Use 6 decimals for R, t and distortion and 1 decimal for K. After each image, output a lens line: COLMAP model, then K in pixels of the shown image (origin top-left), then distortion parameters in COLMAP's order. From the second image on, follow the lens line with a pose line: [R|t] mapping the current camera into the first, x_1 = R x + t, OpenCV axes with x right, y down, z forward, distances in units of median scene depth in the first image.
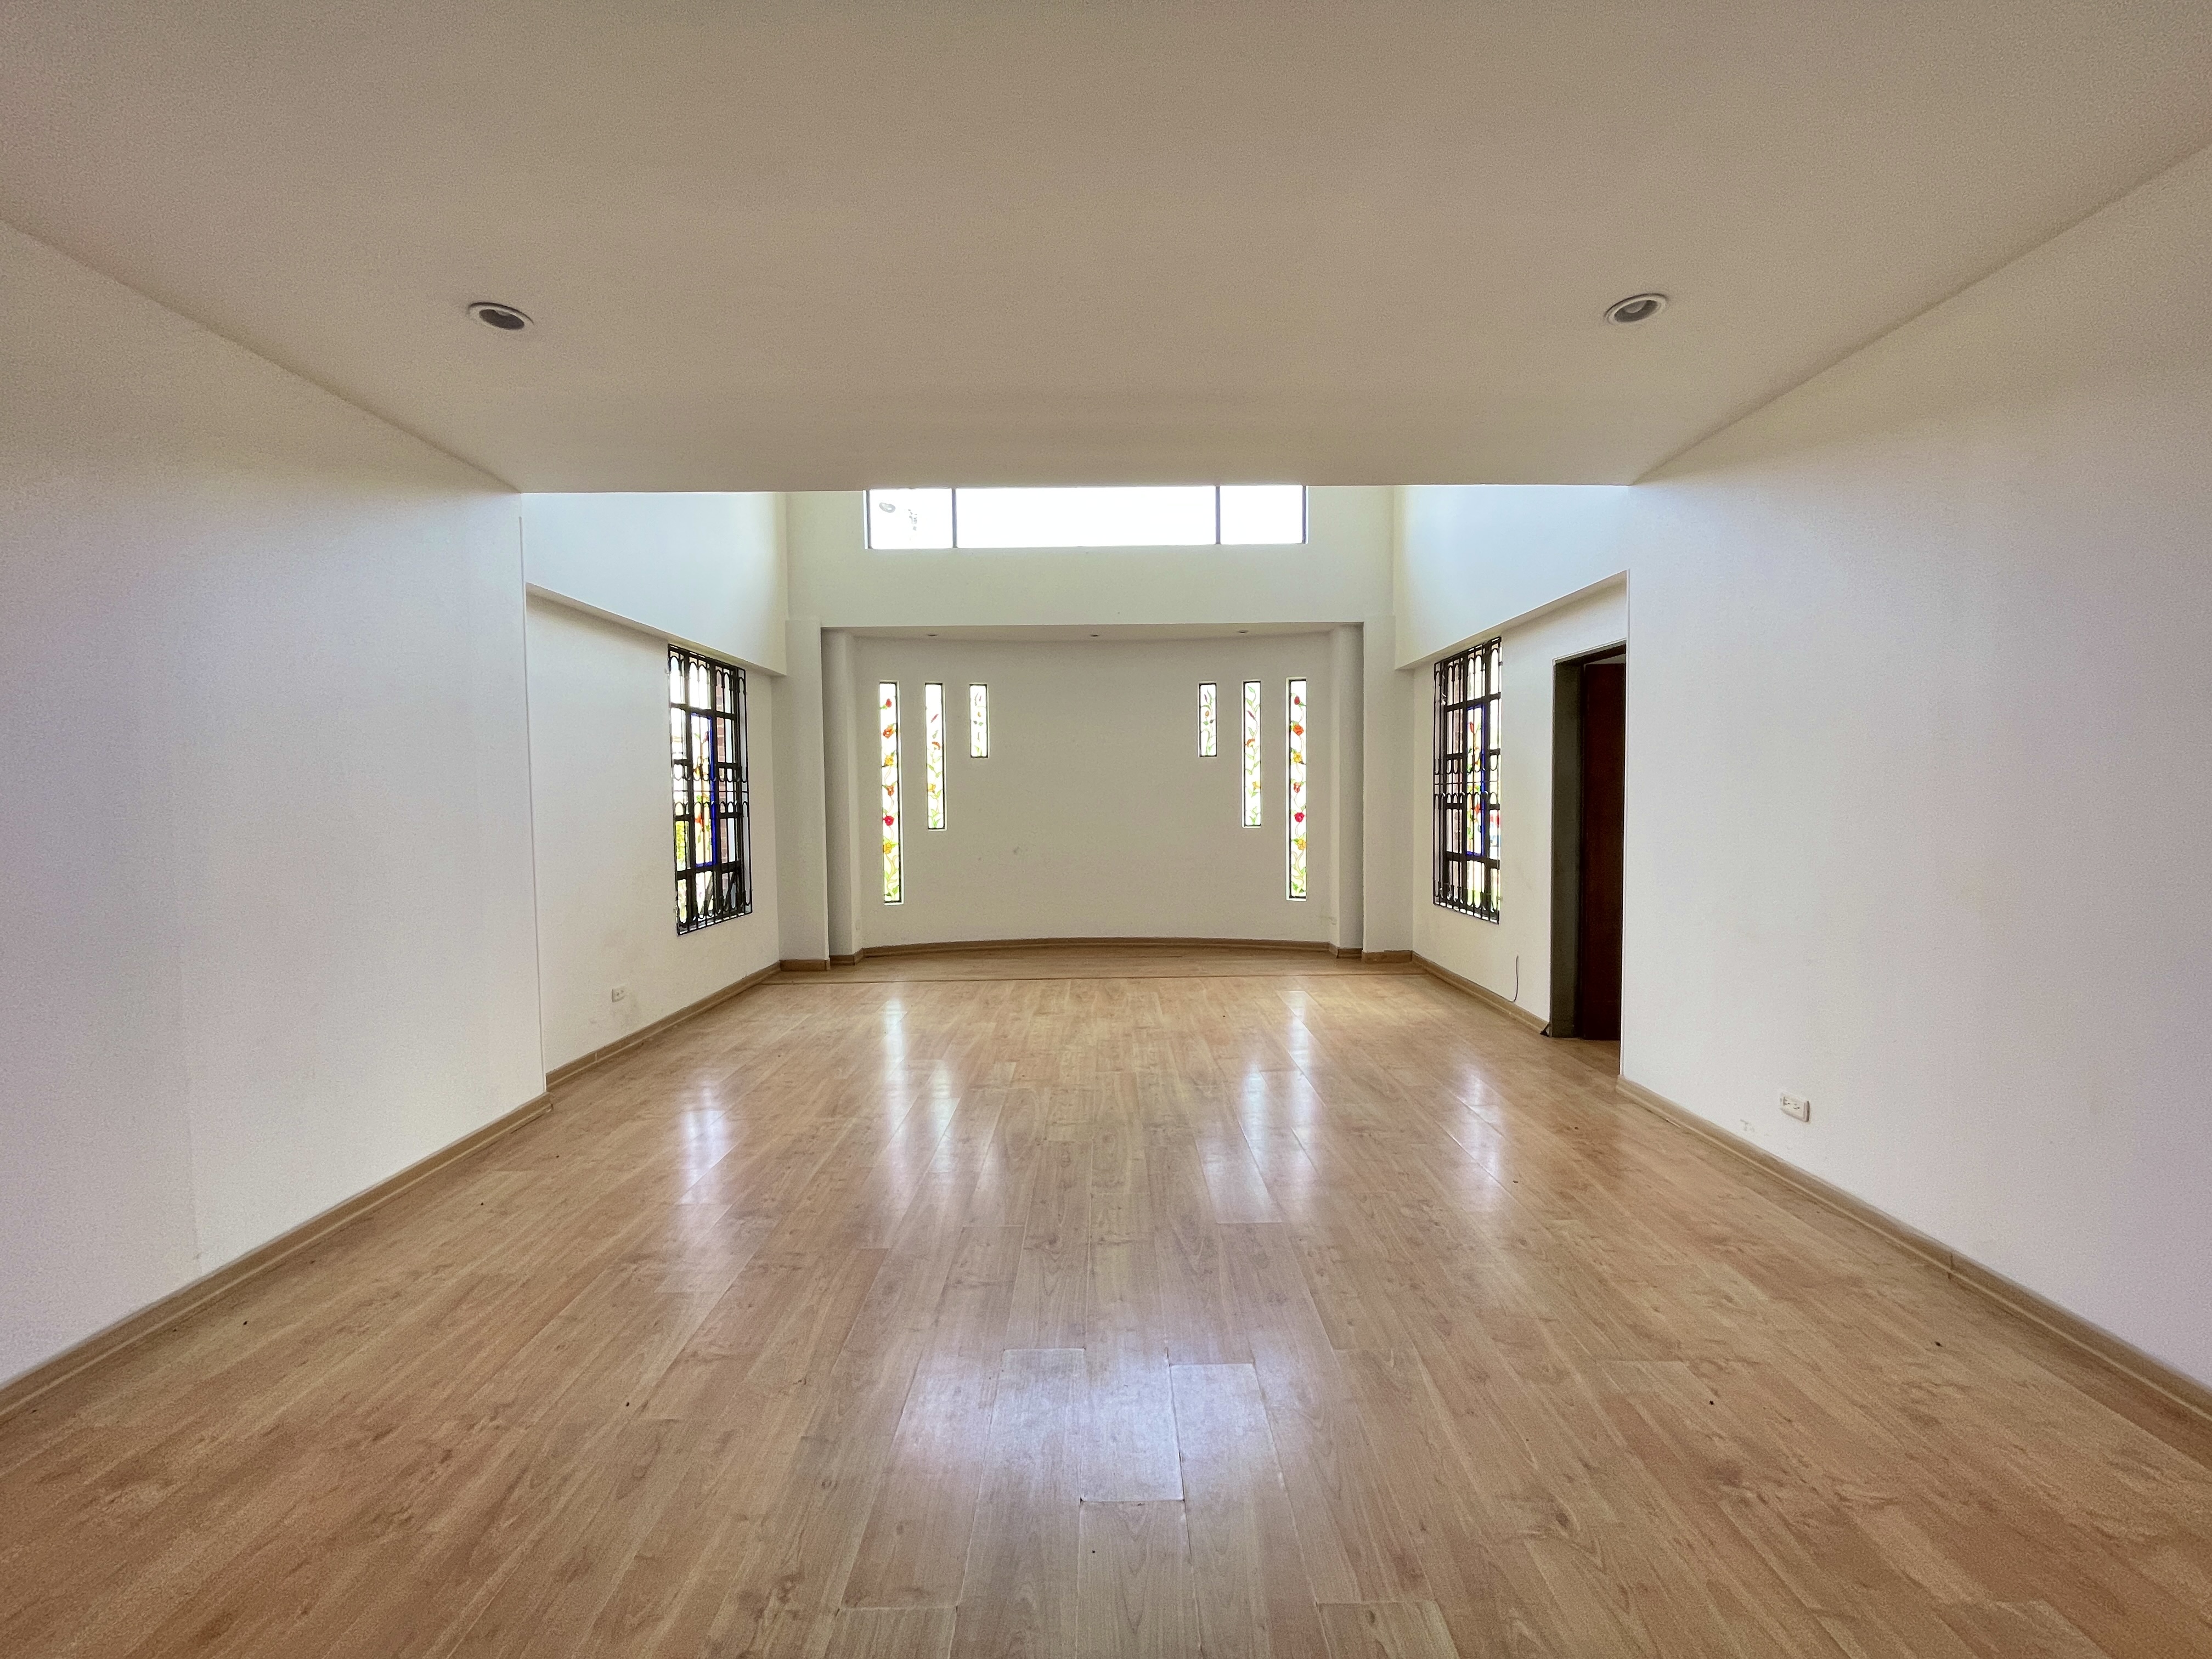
lens RADIAL K [[903.5, 0, 1106.0], [0, 903.5, 829.5], [0, 0, 1]] dist [0.100814, 0.000038]
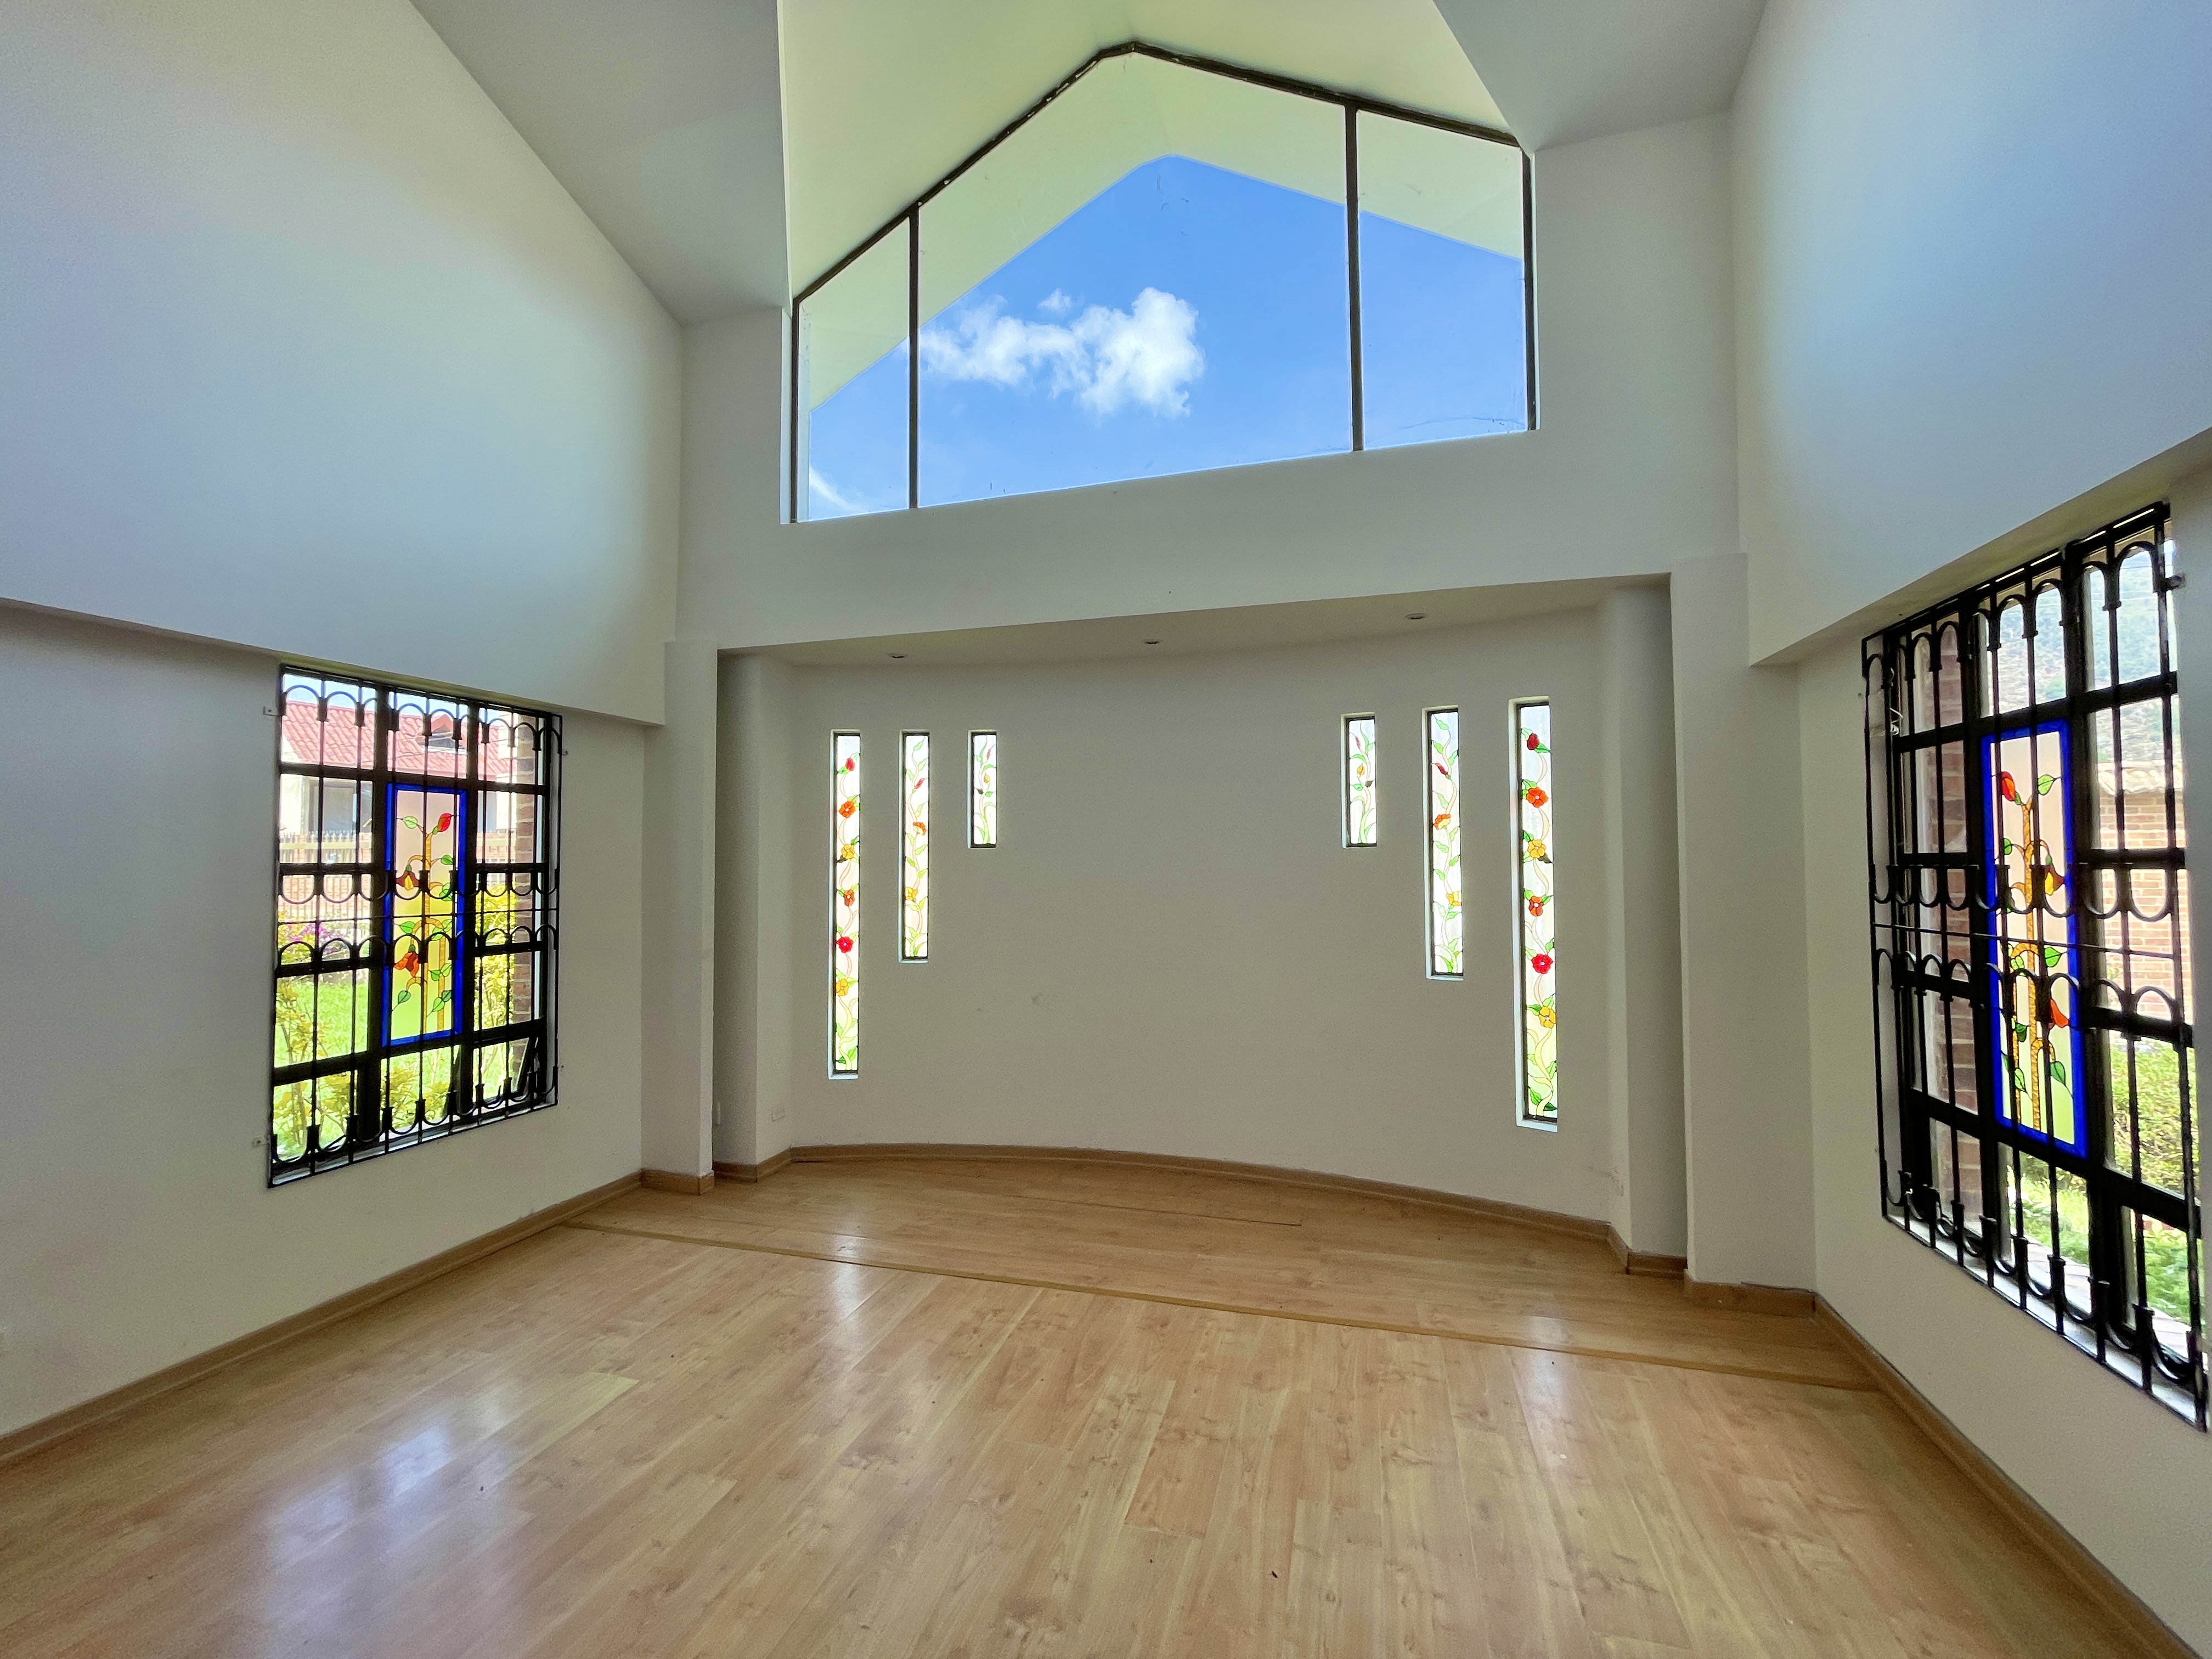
lens RADIAL K [[890.5, 0, 1106.0], [0, 890.5, 829.5], [0, 0, 1]] dist [-0.001477, 0.000189]
pose [[0.960284, -0.002985, -0.279008, 0.116997], [-0.018361, 0.997099, -0.073864, -0.048280], [0.278419, 0.076053, 0.957444, 0.440164]]
